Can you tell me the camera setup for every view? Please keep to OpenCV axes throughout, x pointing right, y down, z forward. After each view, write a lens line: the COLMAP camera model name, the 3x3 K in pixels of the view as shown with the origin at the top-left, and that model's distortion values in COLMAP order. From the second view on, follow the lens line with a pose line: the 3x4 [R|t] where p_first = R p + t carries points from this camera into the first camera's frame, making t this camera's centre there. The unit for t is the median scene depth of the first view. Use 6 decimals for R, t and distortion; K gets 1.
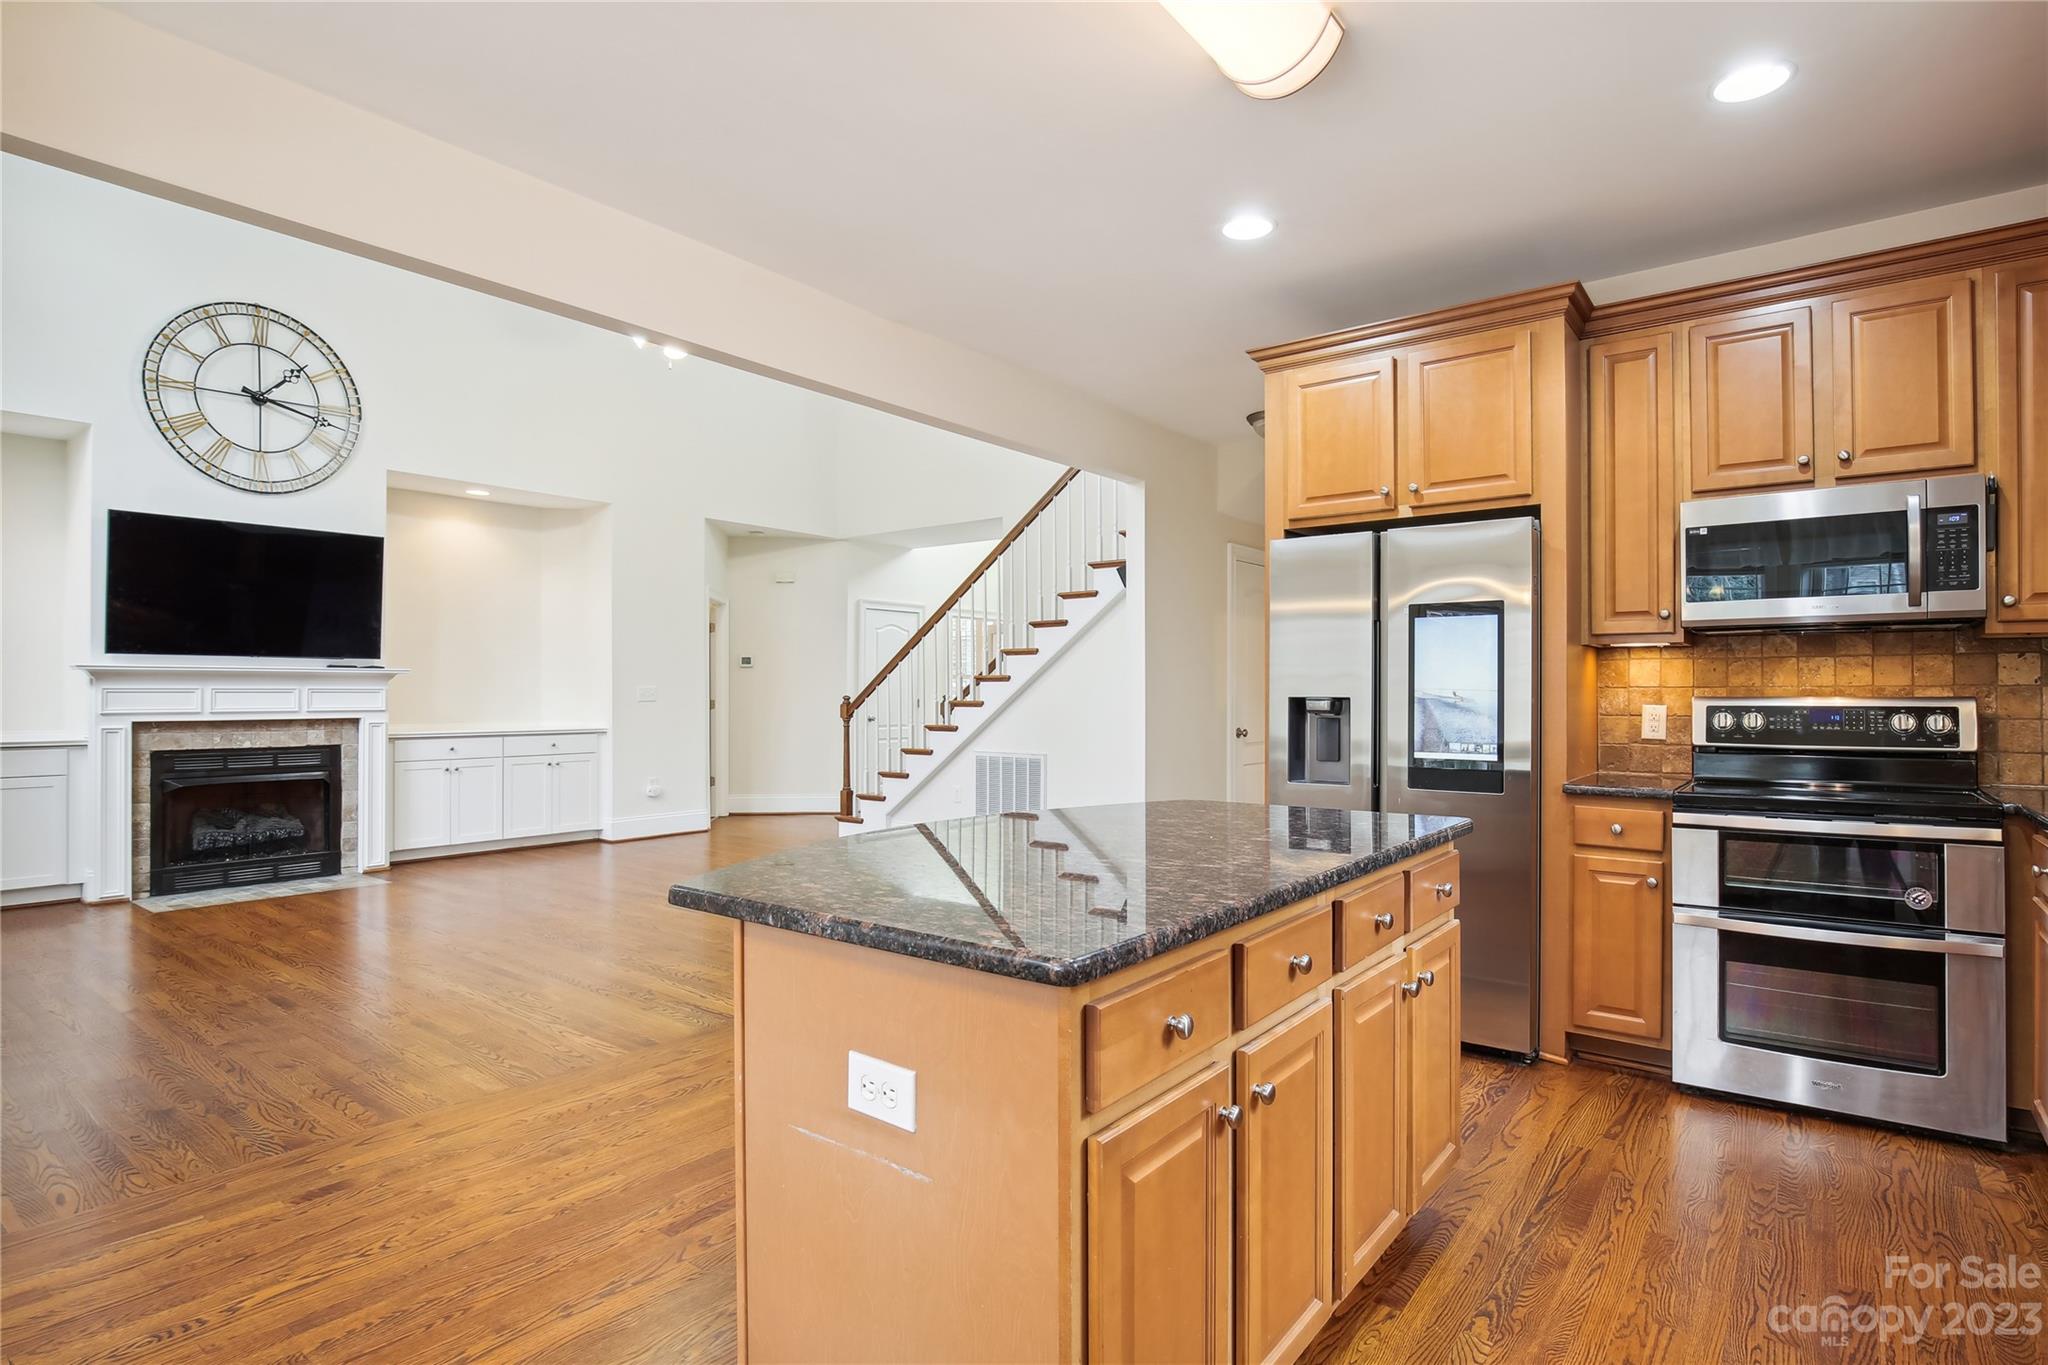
lens RADIAL K [[1045.5, 0, 1028.4], [0, 1045.5, 685.5], [0, 0, 1]] dist [-0.024366, 0.004395]
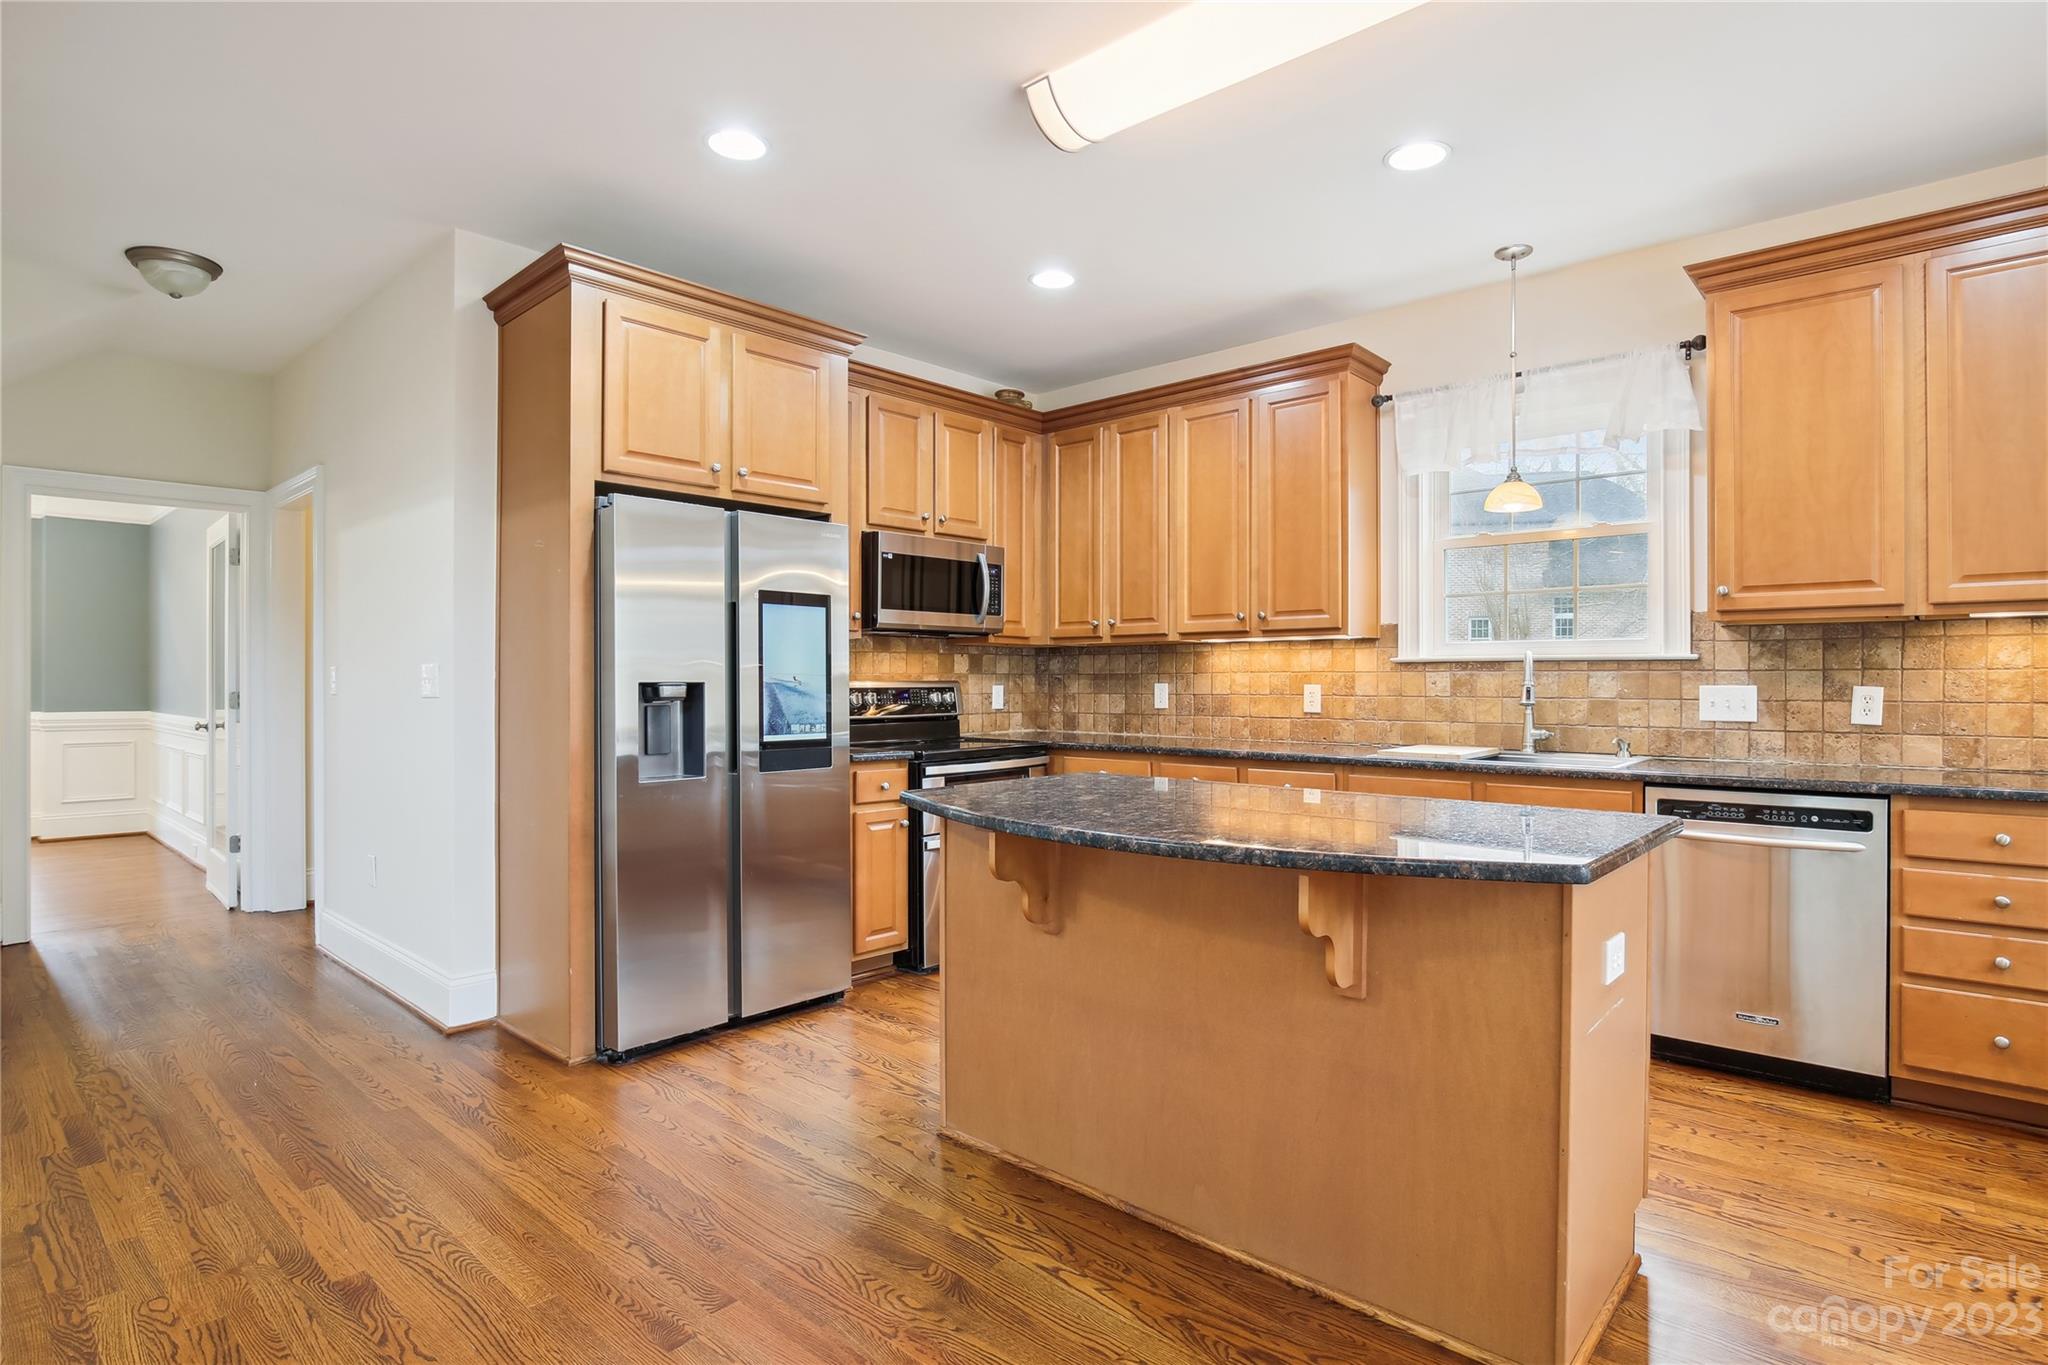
lens RADIAL K [[1045.5, 0, 1047.6], [0, 1045.5, 684.0], [0, 0, 1]] dist [-0.024366, 0.004395]
pose [[0.066196, -0.003961, 0.997799, -0.353420], [-0.005876, 0.999973, 0.004360, 0.004263], [-0.997789, -0.006152, 0.066171, 0.374101]]
